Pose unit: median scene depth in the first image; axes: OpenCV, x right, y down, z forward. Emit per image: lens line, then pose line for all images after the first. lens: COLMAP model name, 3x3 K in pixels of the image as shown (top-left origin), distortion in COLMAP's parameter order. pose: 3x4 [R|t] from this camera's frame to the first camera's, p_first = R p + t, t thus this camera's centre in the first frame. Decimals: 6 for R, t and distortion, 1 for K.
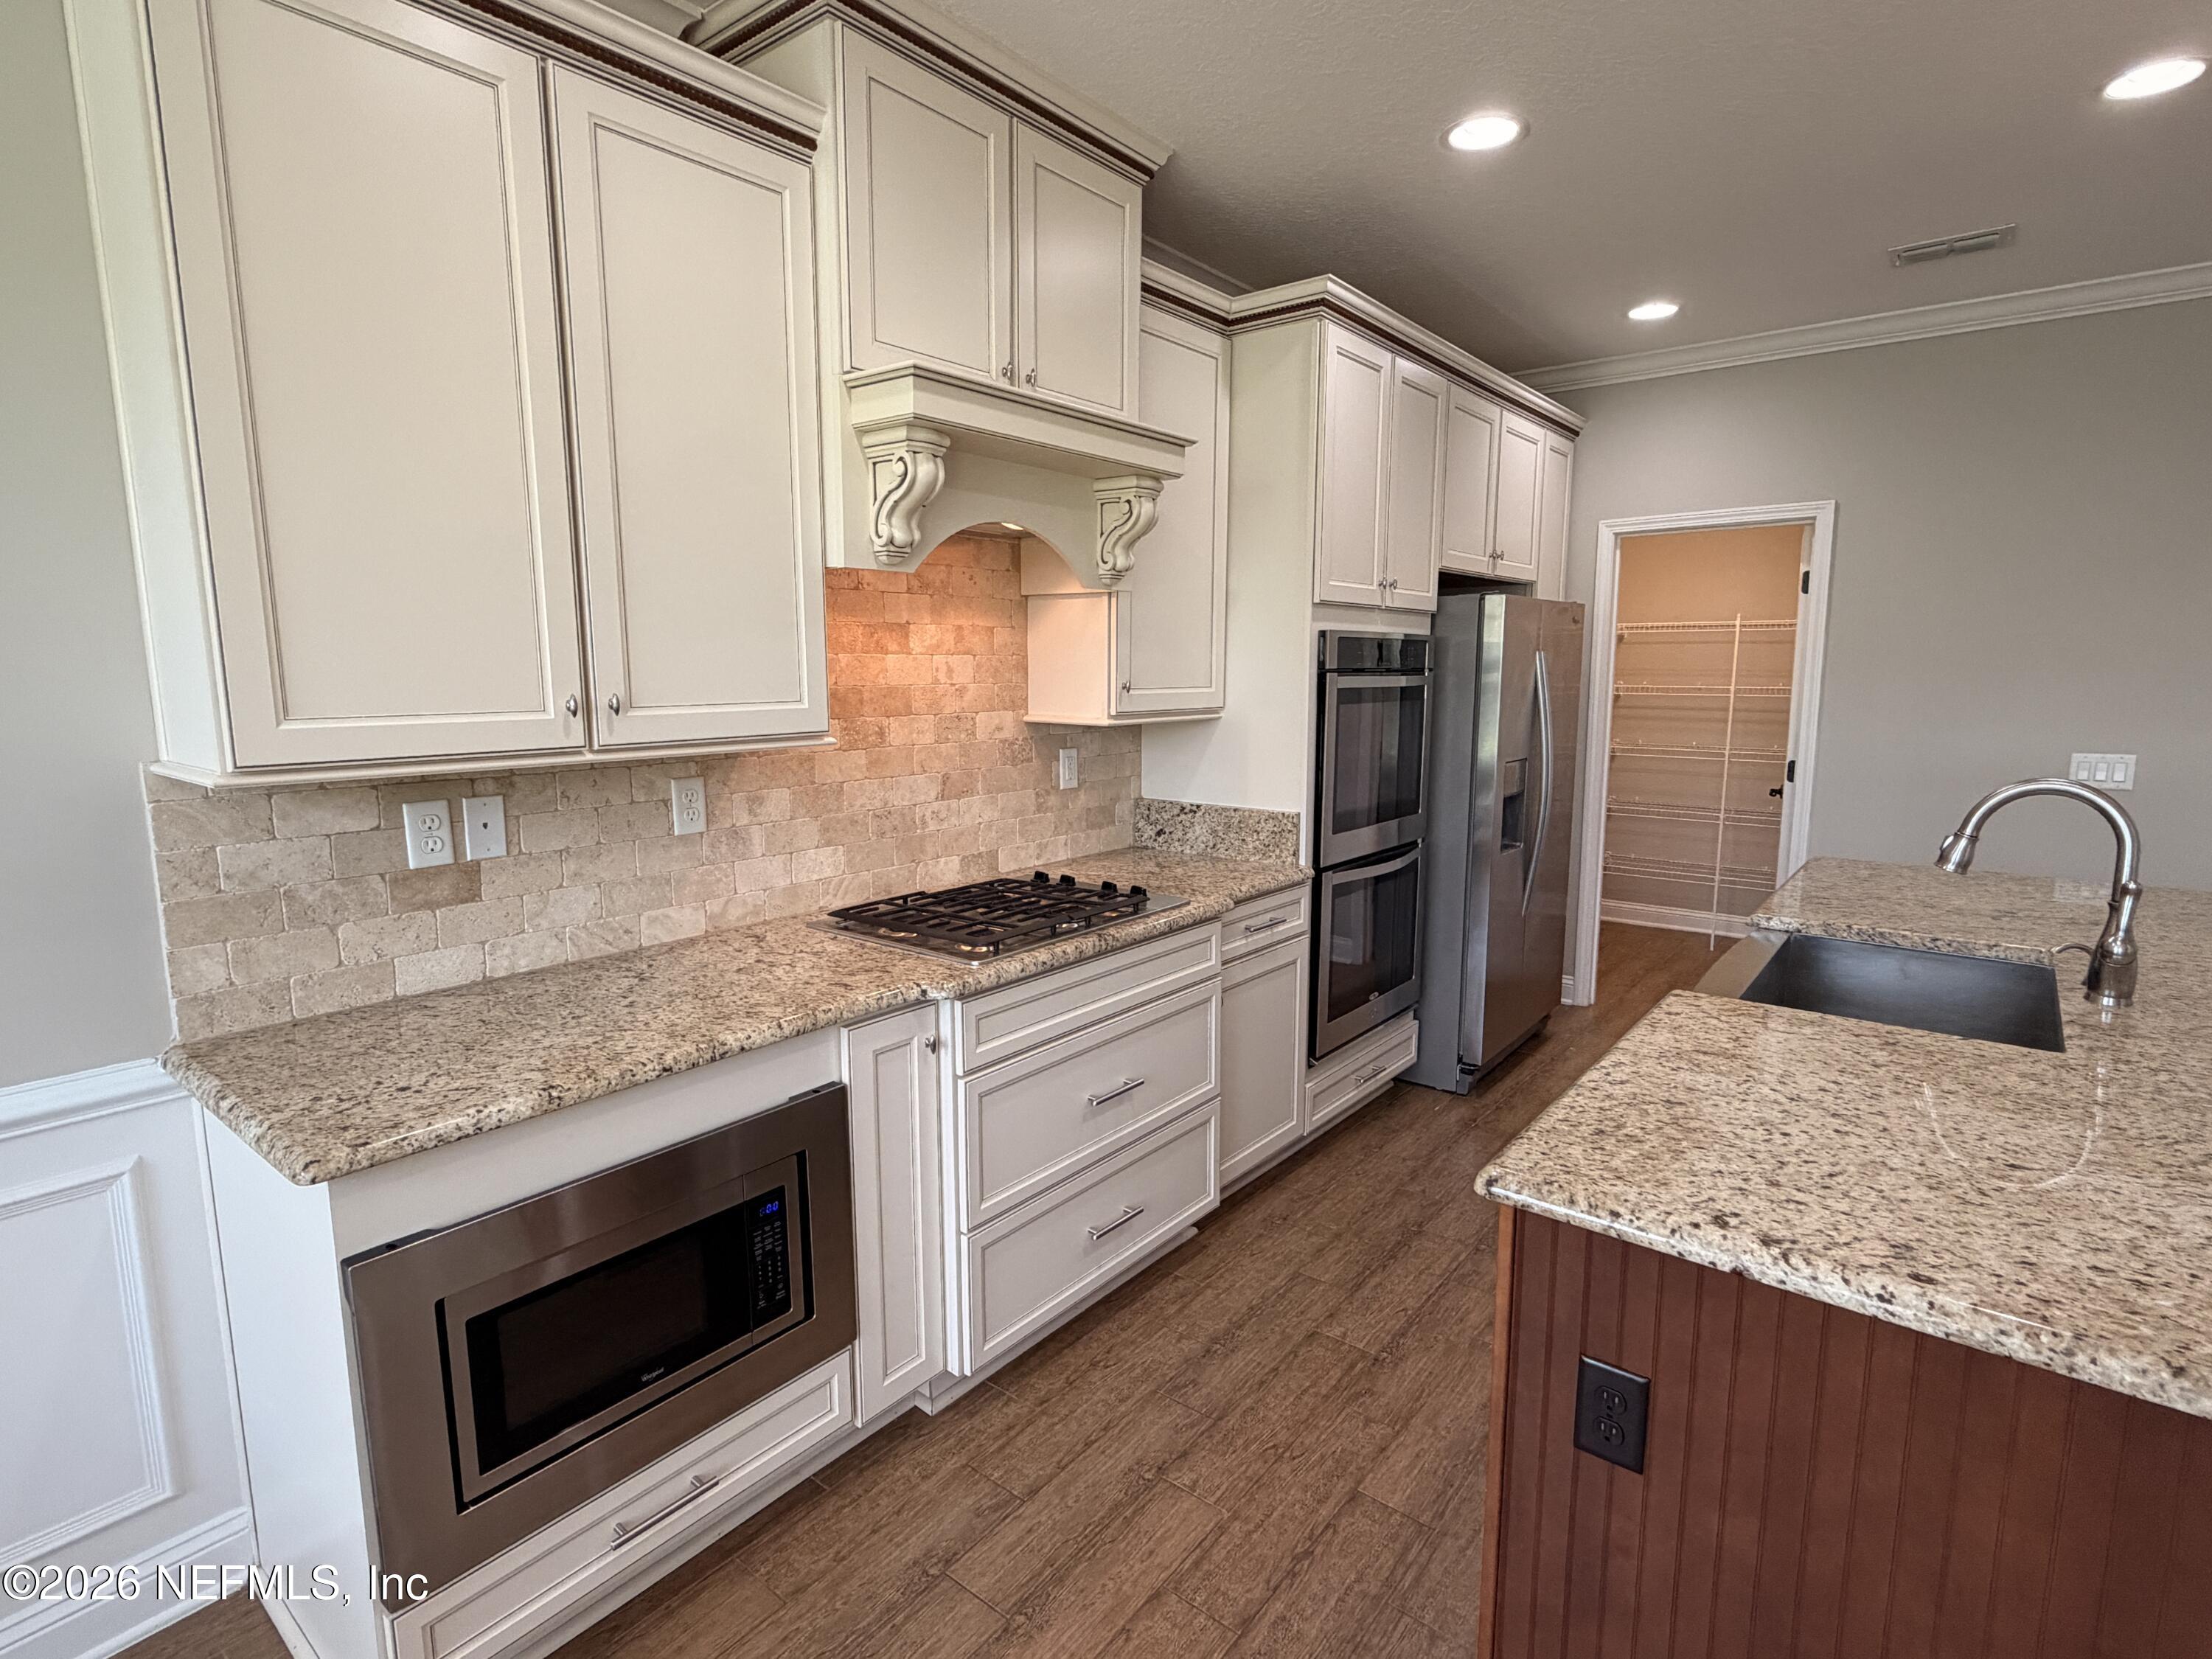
lens RADIAL K [[1108.5, 0, 1108.6], [0, 1108.5, 834.0], [0, 0, 1]] dist [-0.000513, 0.000525]
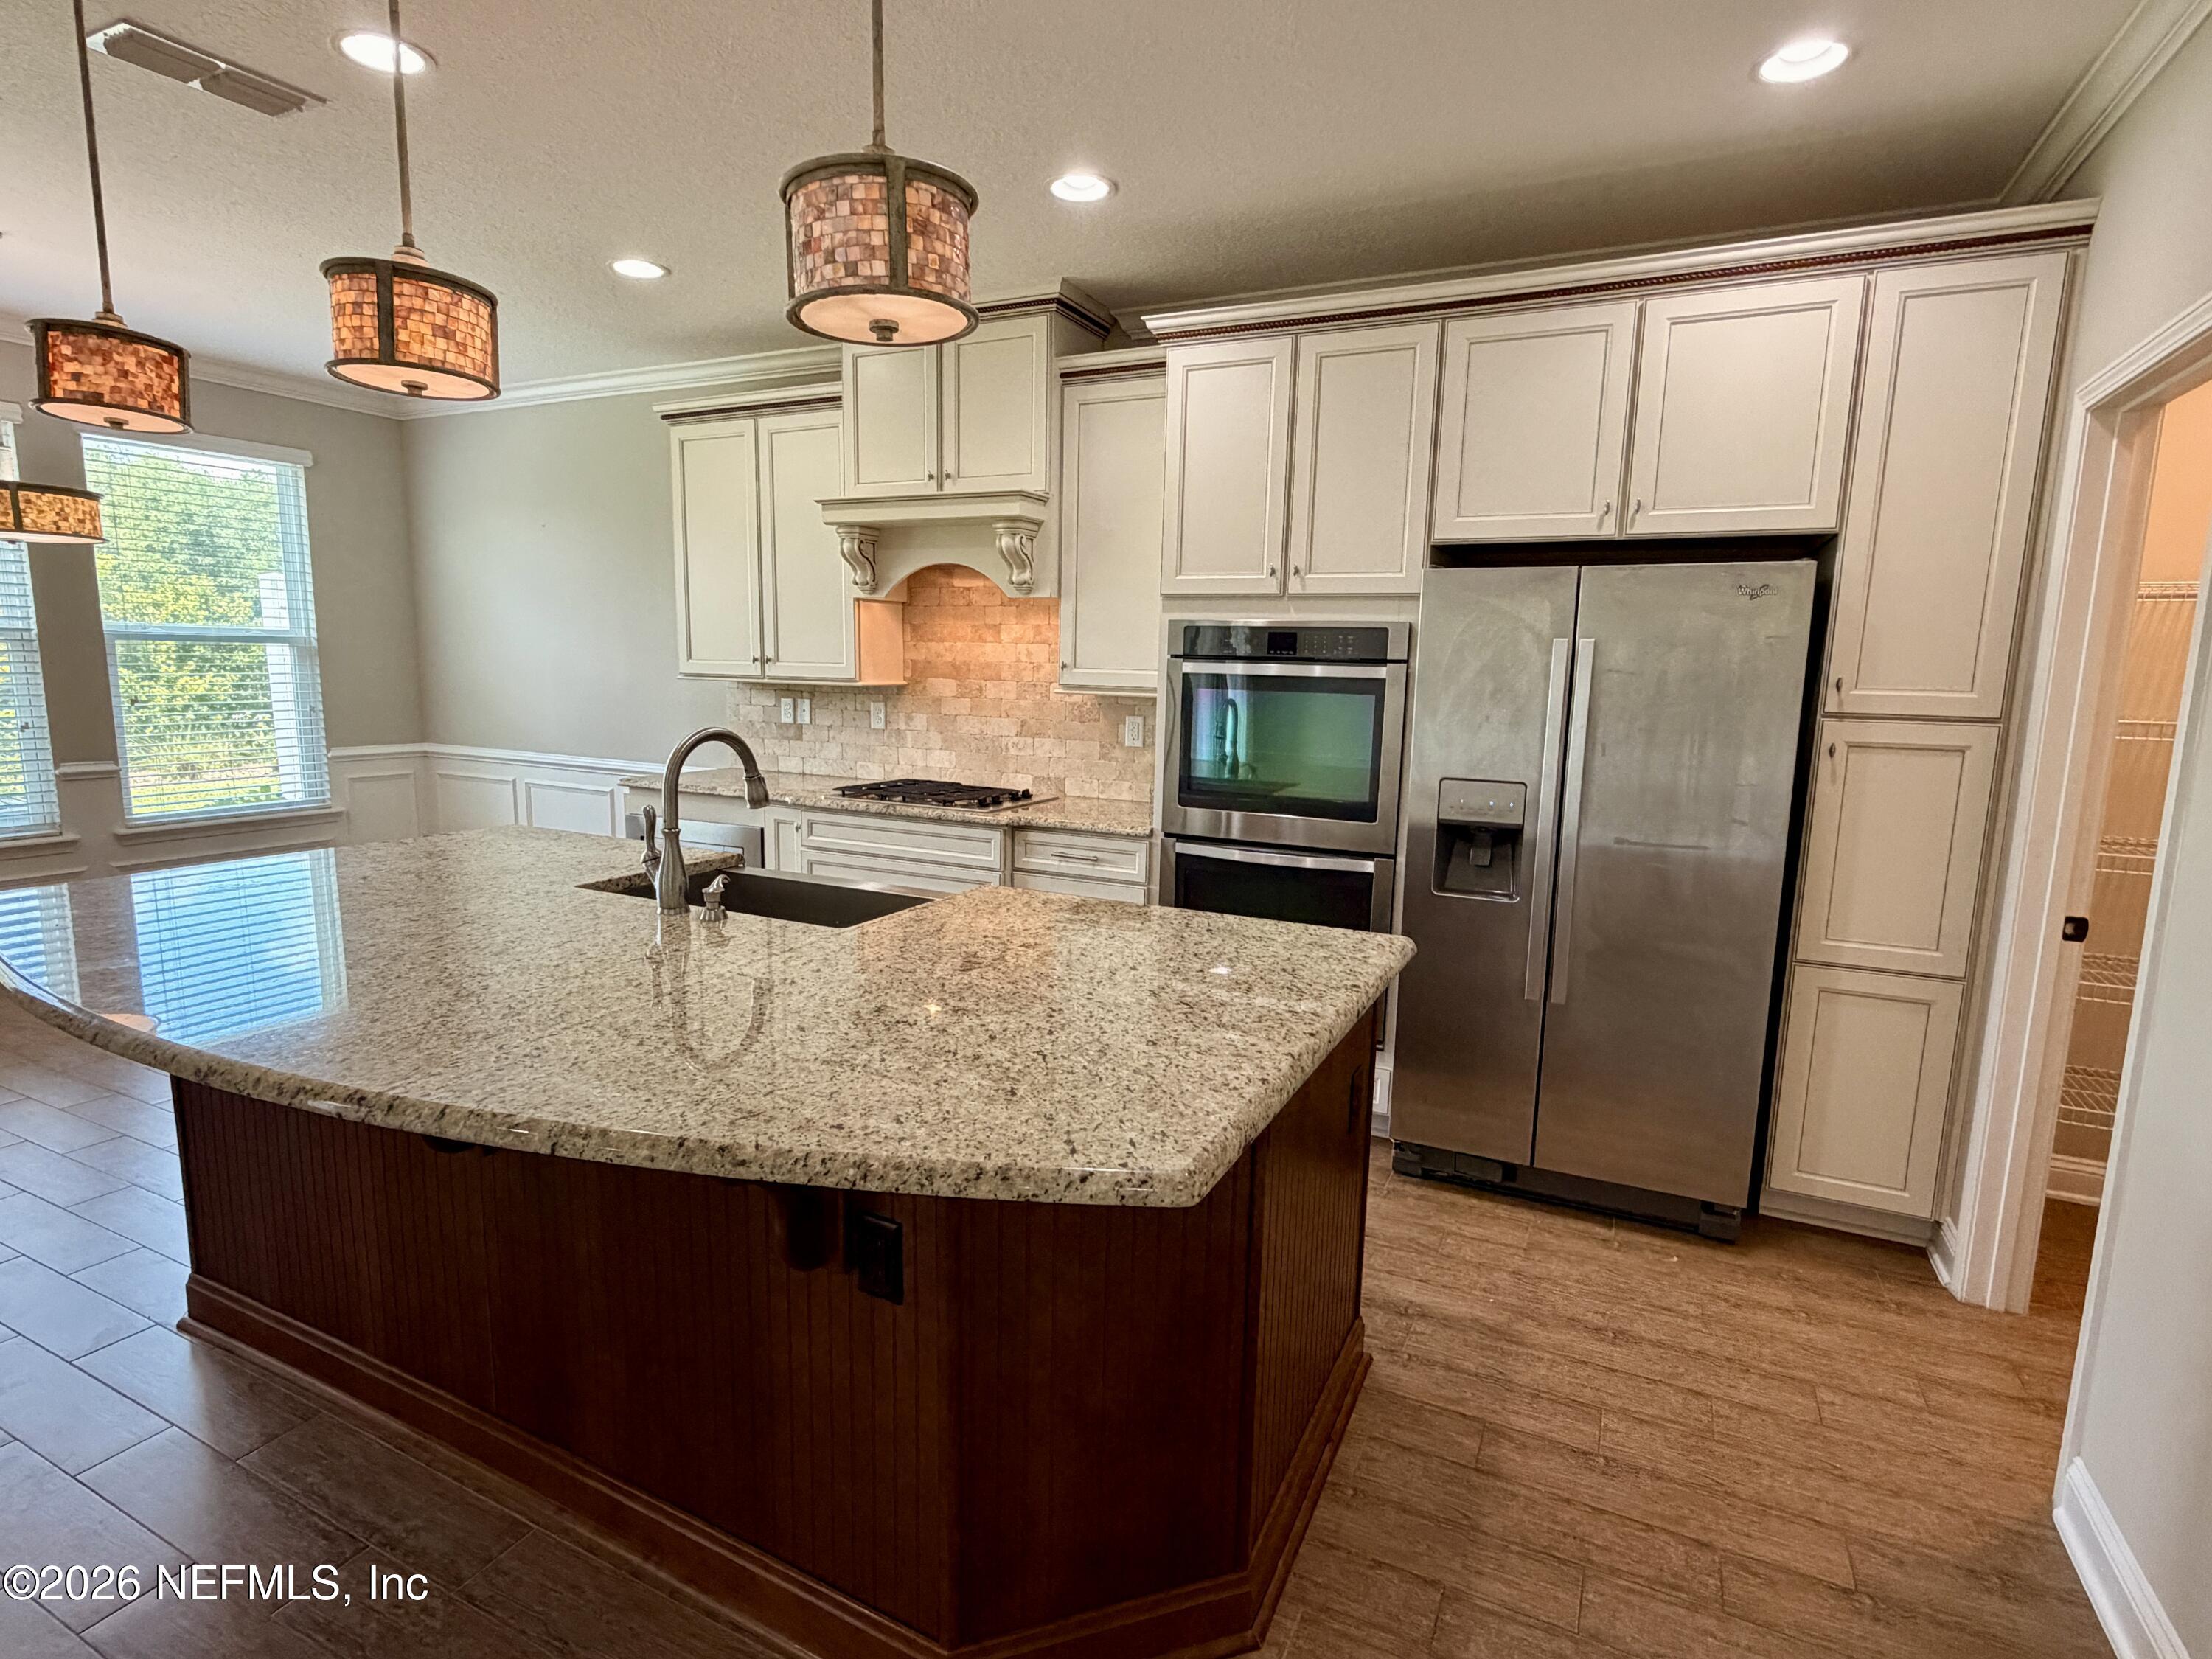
lens RADIAL K [[1104.6, 0, 1105.9], [0, 1104.6, 834.7], [0, 0, 1]] dist [-0.001225, 0.000002]
pose [[0.223980, 0.155309, -0.962139, 1.572099], [-0.172192, 0.977996, 0.117783, -0.111751], [0.959262, 0.139292, 0.245795, 0.843487]]
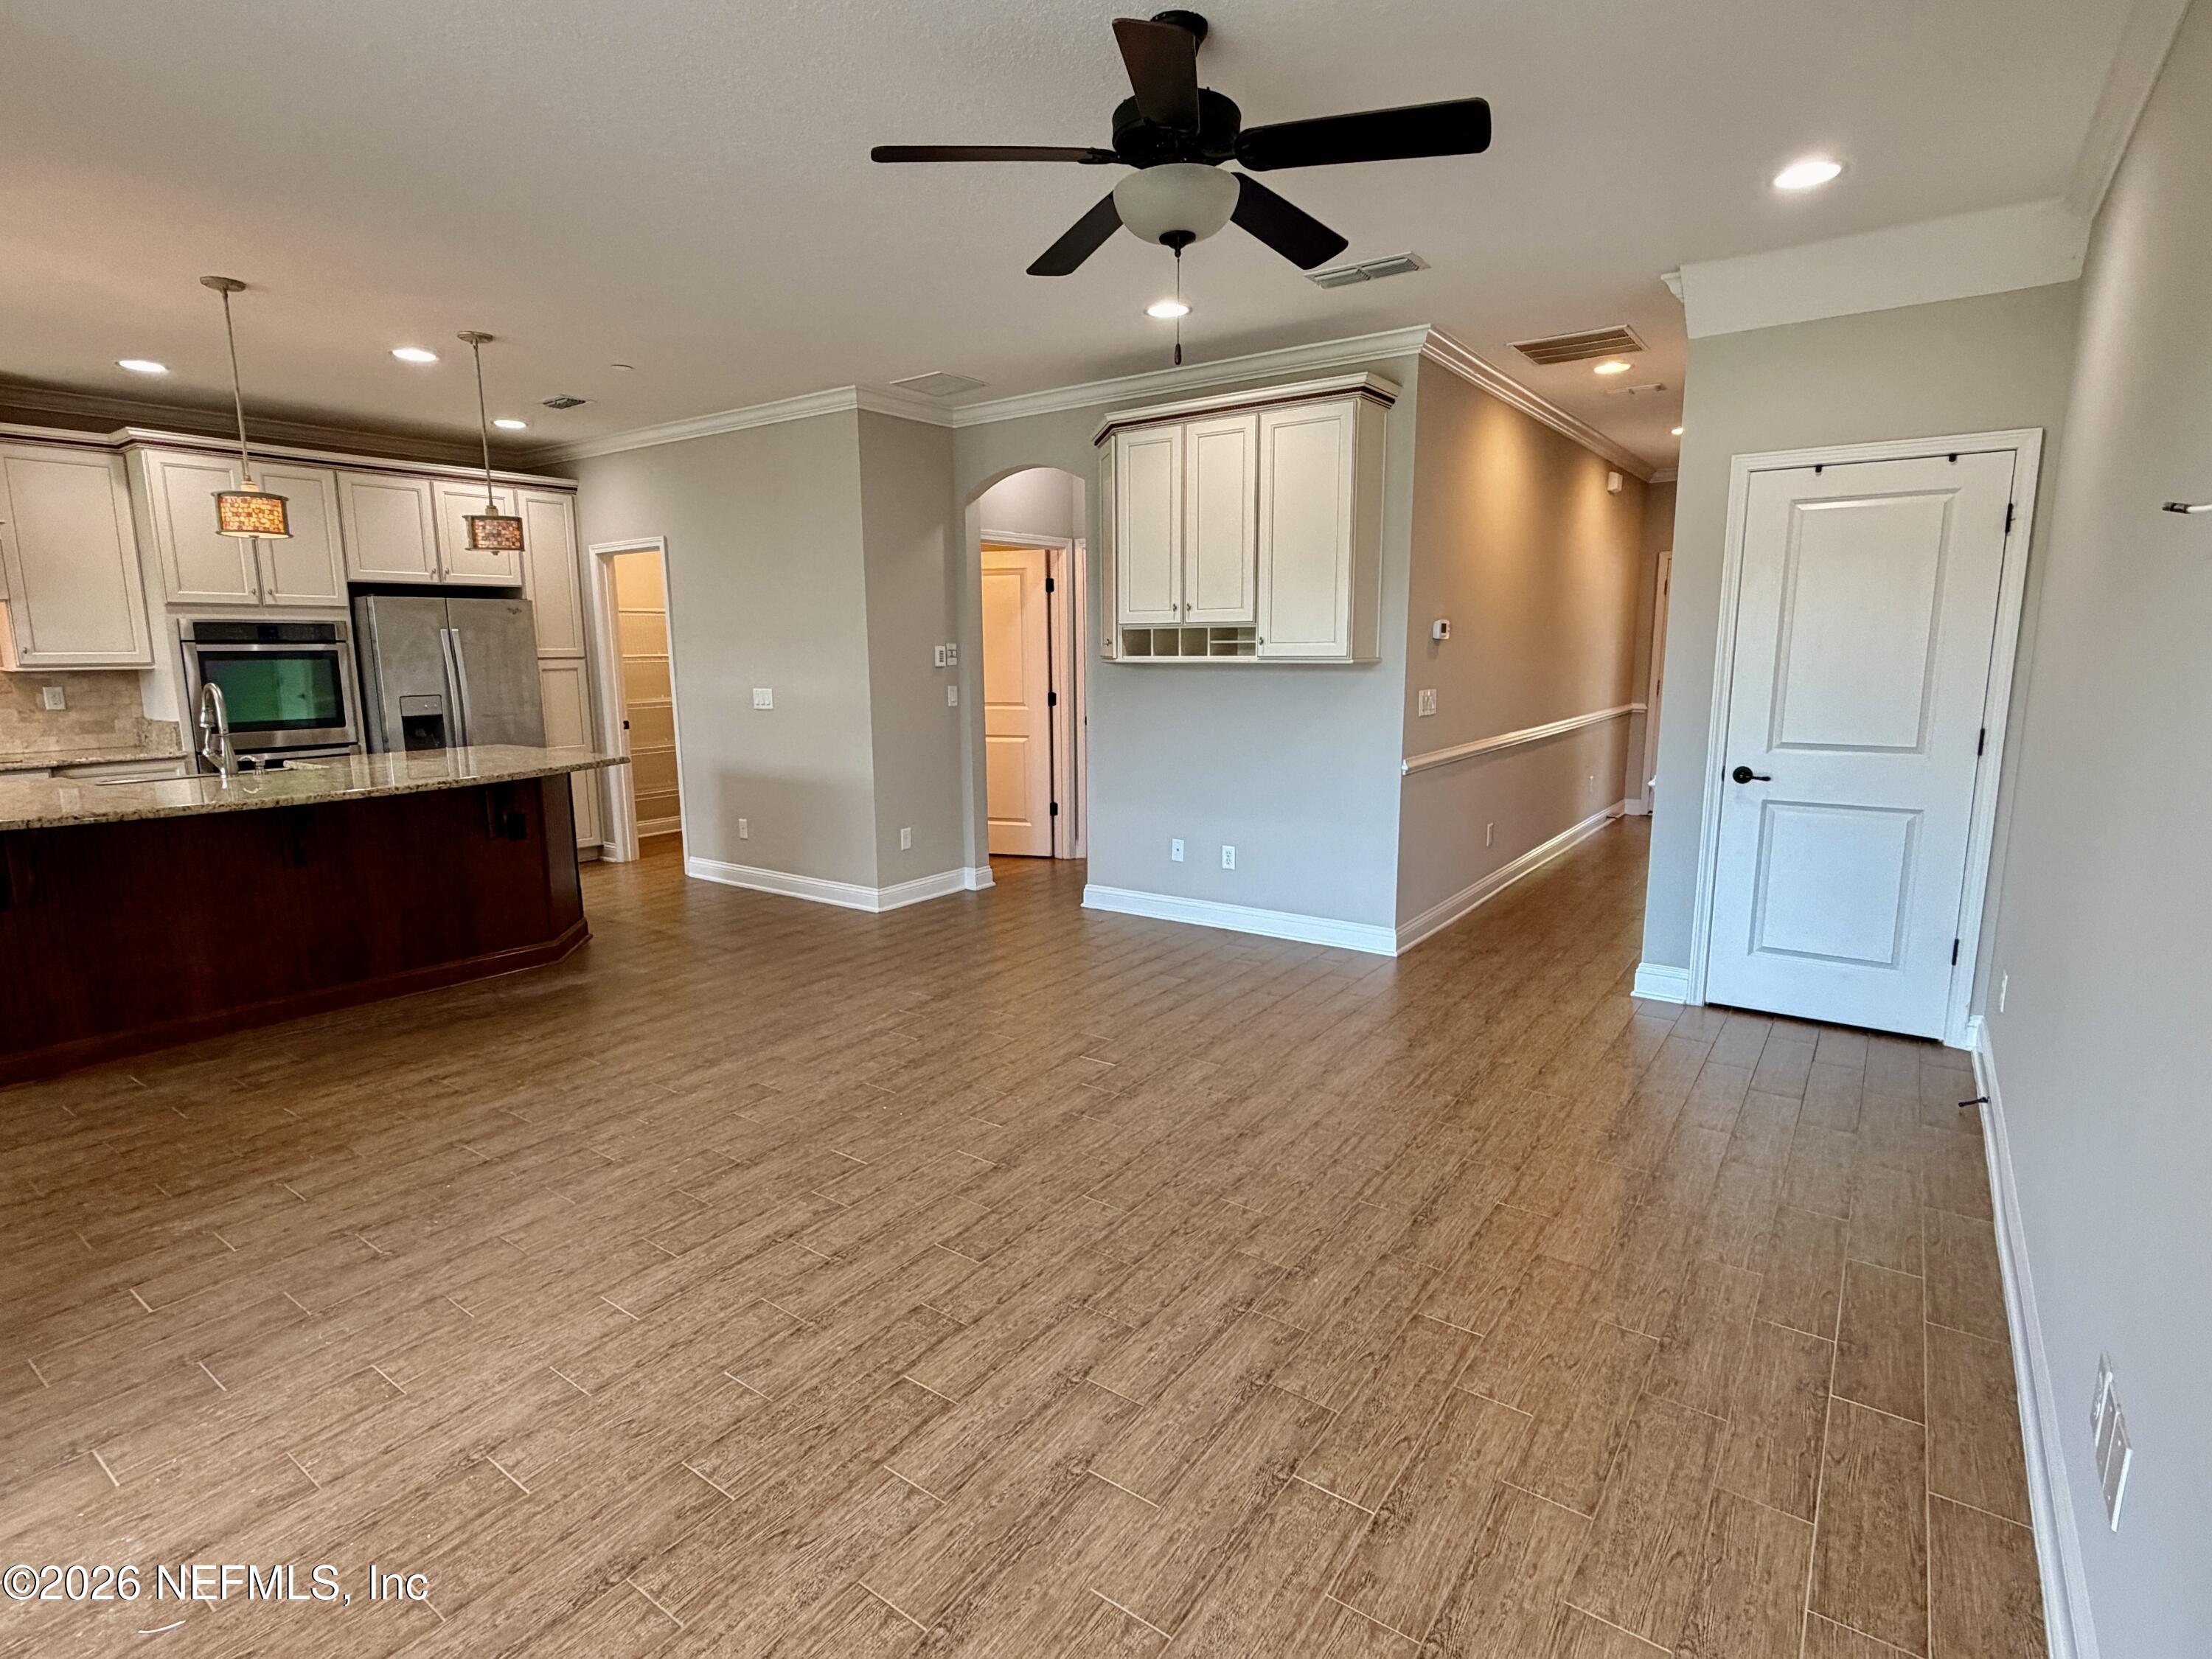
lens RADIAL K [[1117.3, 0, 1102.2], [0, 1117.3, 829.6], [0, 0, 1]] dist [0.004855, -0.001339]
pose [[0.998604, -0.014573, 0.050767, 1.942265], [0.013944, 0.999822, 0.012718, 0.189926], [-0.050943, -0.011992, 0.998630, -1.090924]]
